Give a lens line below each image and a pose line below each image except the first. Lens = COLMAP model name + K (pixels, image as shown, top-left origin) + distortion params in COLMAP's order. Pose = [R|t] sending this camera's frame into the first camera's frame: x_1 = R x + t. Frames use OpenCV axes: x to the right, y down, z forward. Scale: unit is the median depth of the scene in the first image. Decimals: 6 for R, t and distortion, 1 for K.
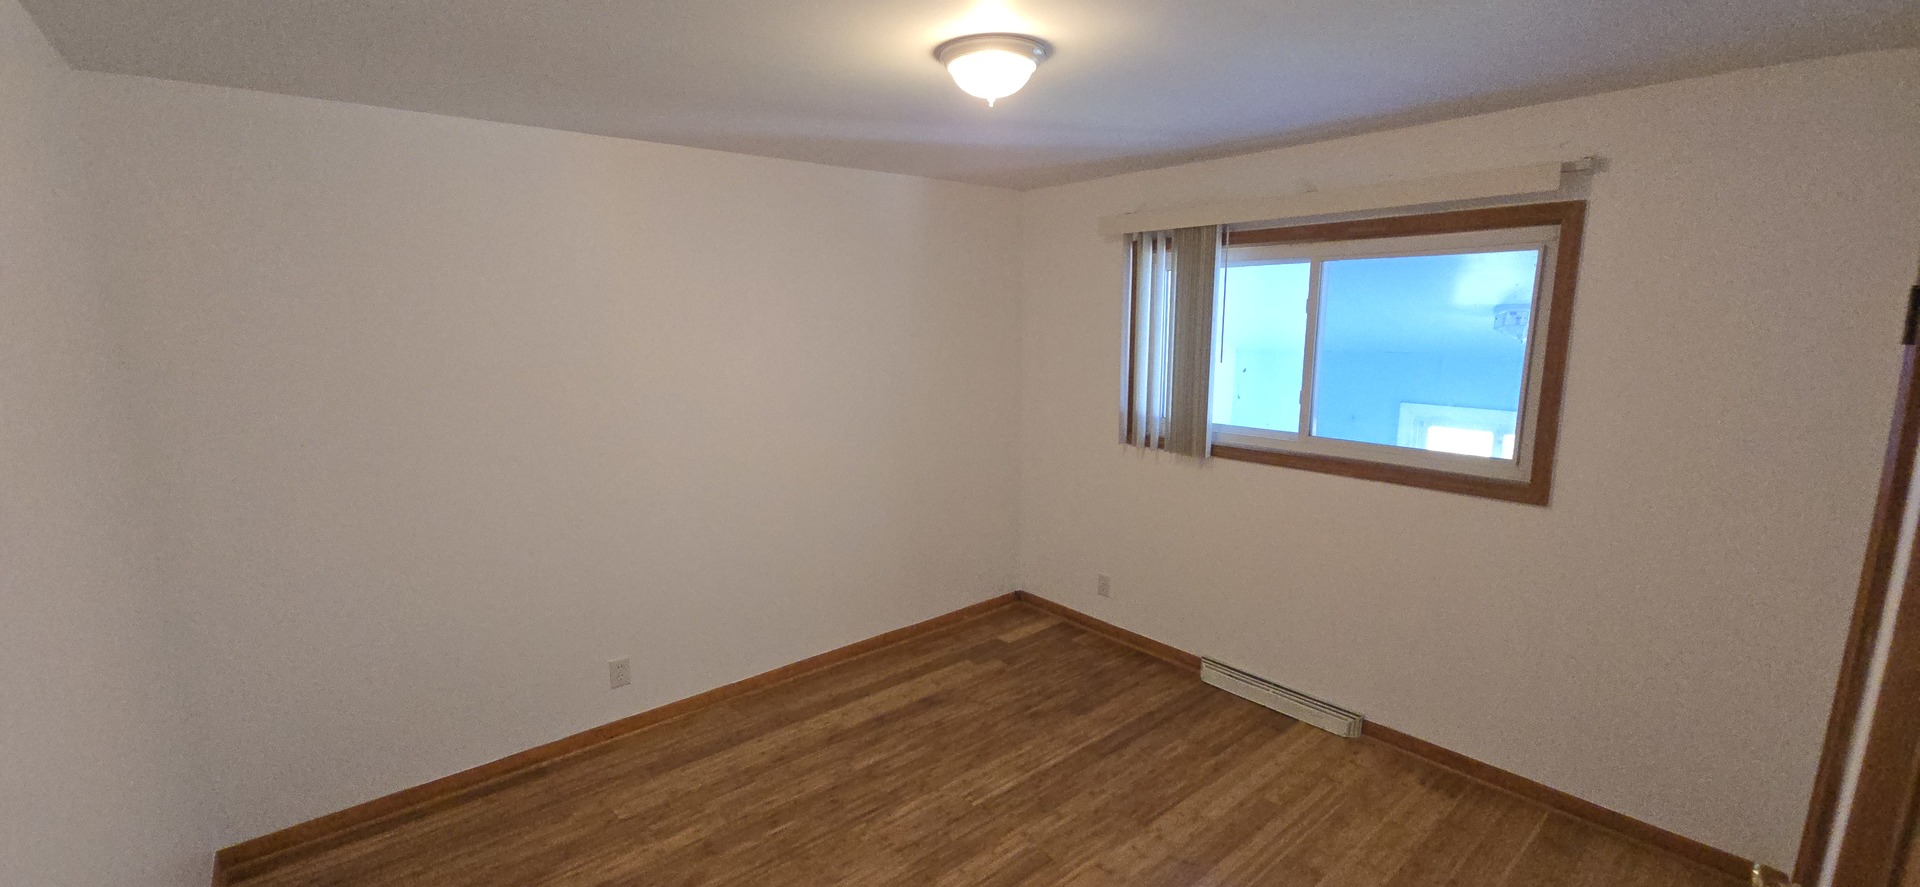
lens RADIAL K [[785.7, 0, 954.1], [0, 785.7, 454.0], [0, 0, 1]] dist [0.000826, 0.000003]
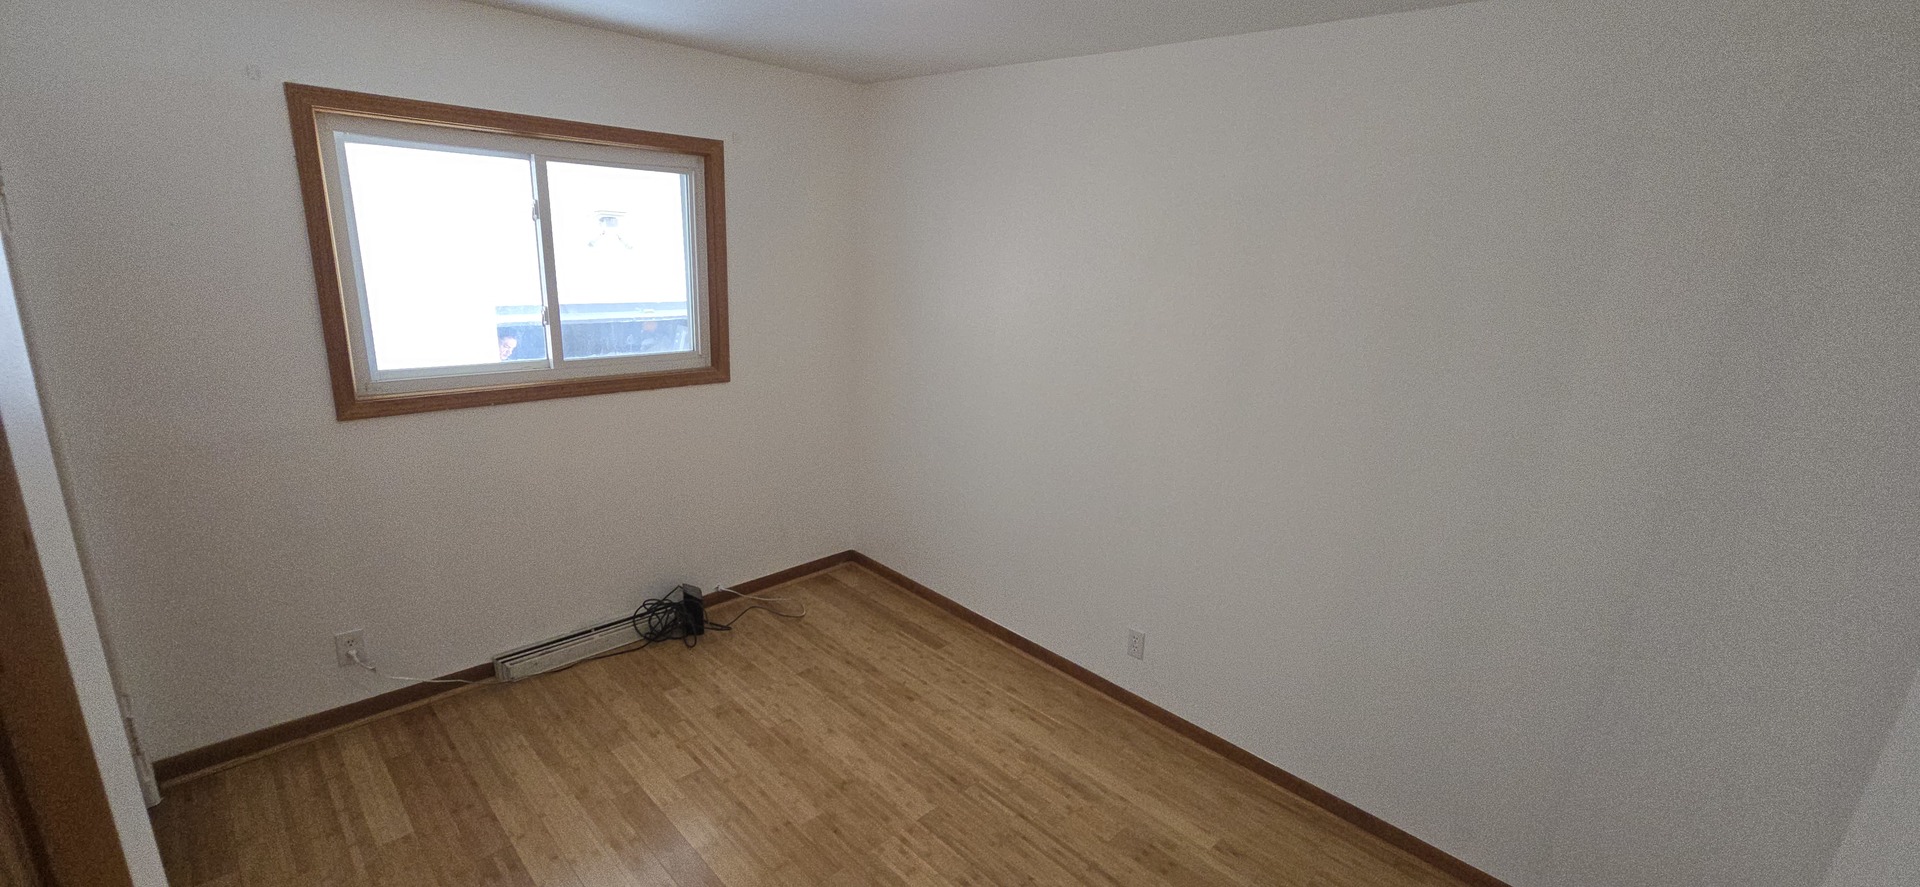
lens RADIAL K [[785.7, 0, 954.1], [0, 785.7, 454.0], [0, 0, 1]] dist [0.000826, 0.000003]
pose [[-0.084038, -0.253906, 0.963571, -0.570611], [0.138553, 0.954621, 0.263631, -0.109899], [-0.986783, 0.155660, -0.045045, 0.703118]]
